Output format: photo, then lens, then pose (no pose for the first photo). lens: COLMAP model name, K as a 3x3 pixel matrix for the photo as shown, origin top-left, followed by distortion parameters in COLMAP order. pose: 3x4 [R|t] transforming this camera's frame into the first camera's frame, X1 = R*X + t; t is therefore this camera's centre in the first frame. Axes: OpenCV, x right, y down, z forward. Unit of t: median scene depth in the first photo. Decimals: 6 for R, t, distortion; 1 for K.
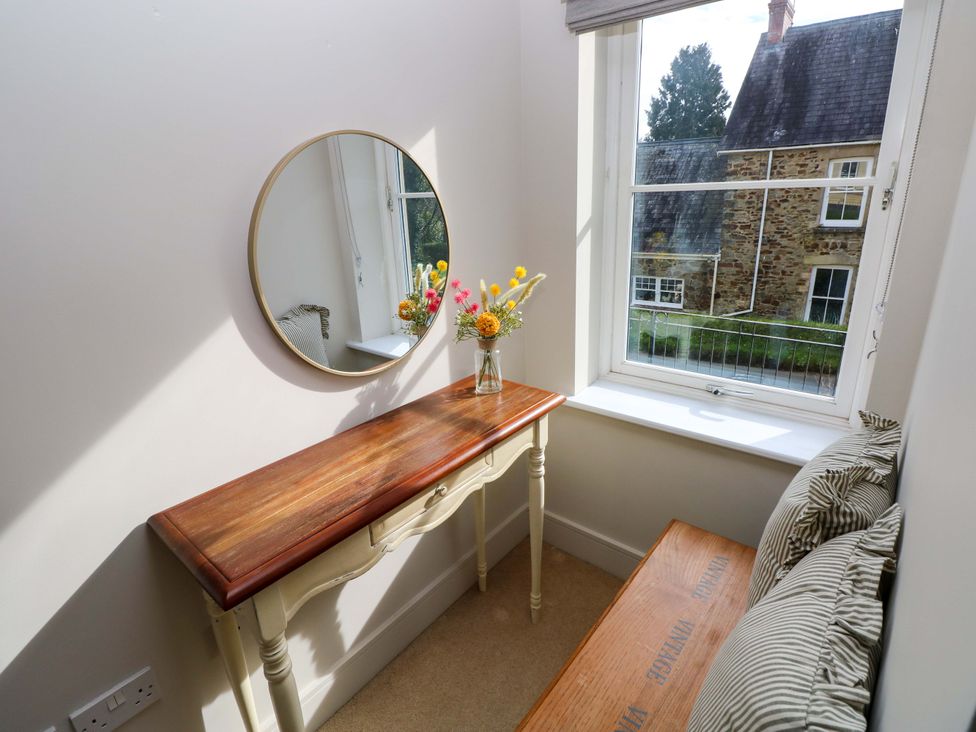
lens RADIAL K [[508.9, 0, 483.7], [0, 508.9, 357.8], [0, 0, 1]] dist [0.001630, -0.016057]
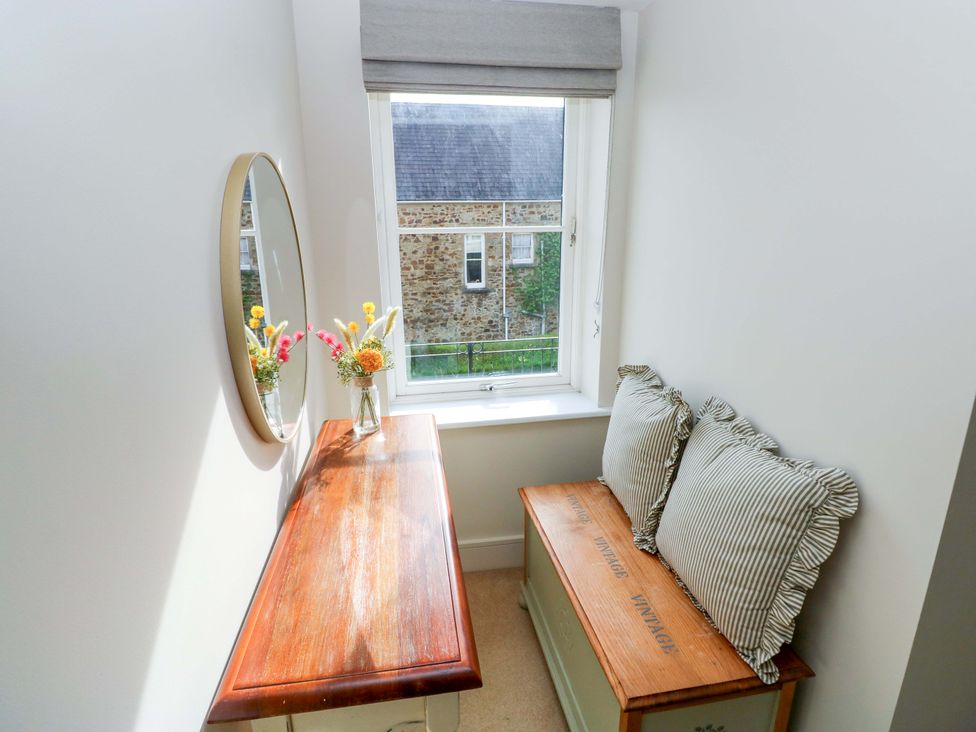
lens RADIAL K [[508.9, 0, 483.7], [0, 508.9, 357.8], [0, 0, 1]] dist [0.001630, -0.016057]
pose [[0.648195, -0.161241, 0.744207, -0.561089], [0.228003, 0.973582, 0.012350, -0.031200], [-0.726538, 0.161676, 0.667835, 0.171755]]
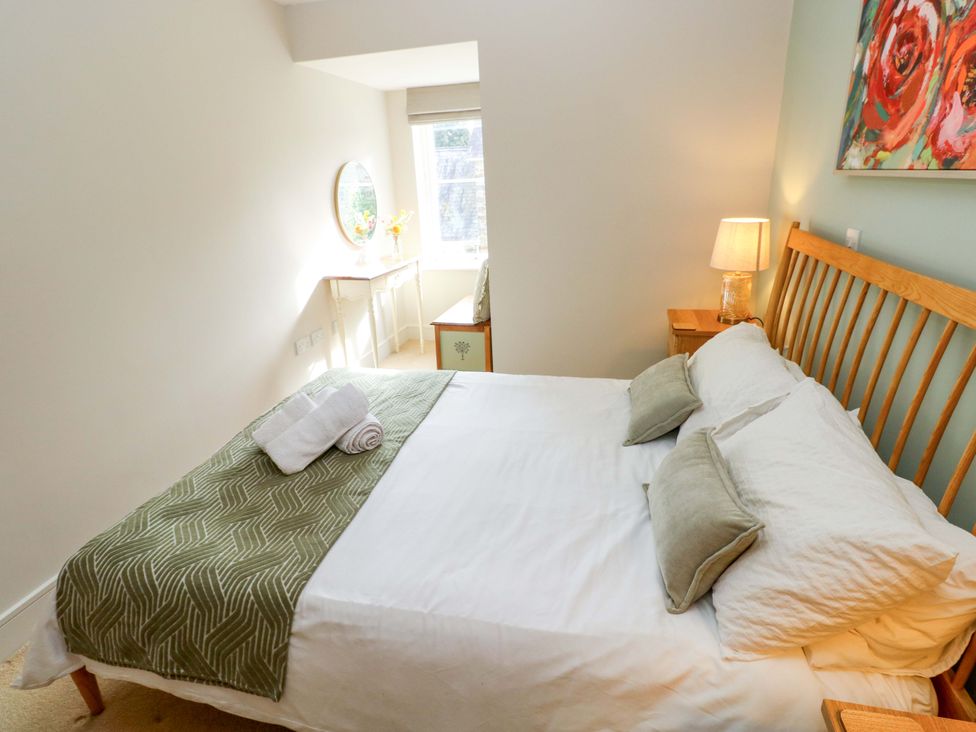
lens RADIAL K [[508.9, 0, 483.7], [0, 508.9, 357.8], [0, 0, 1]] dist [0.001630, -0.016057]
pose [[0.907739, -0.139186, 0.395775, -0.746009], [0.140583, 0.989737, 0.025634, 0.613994], [-0.395281, 0.032370, 0.917990, -1.714317]]
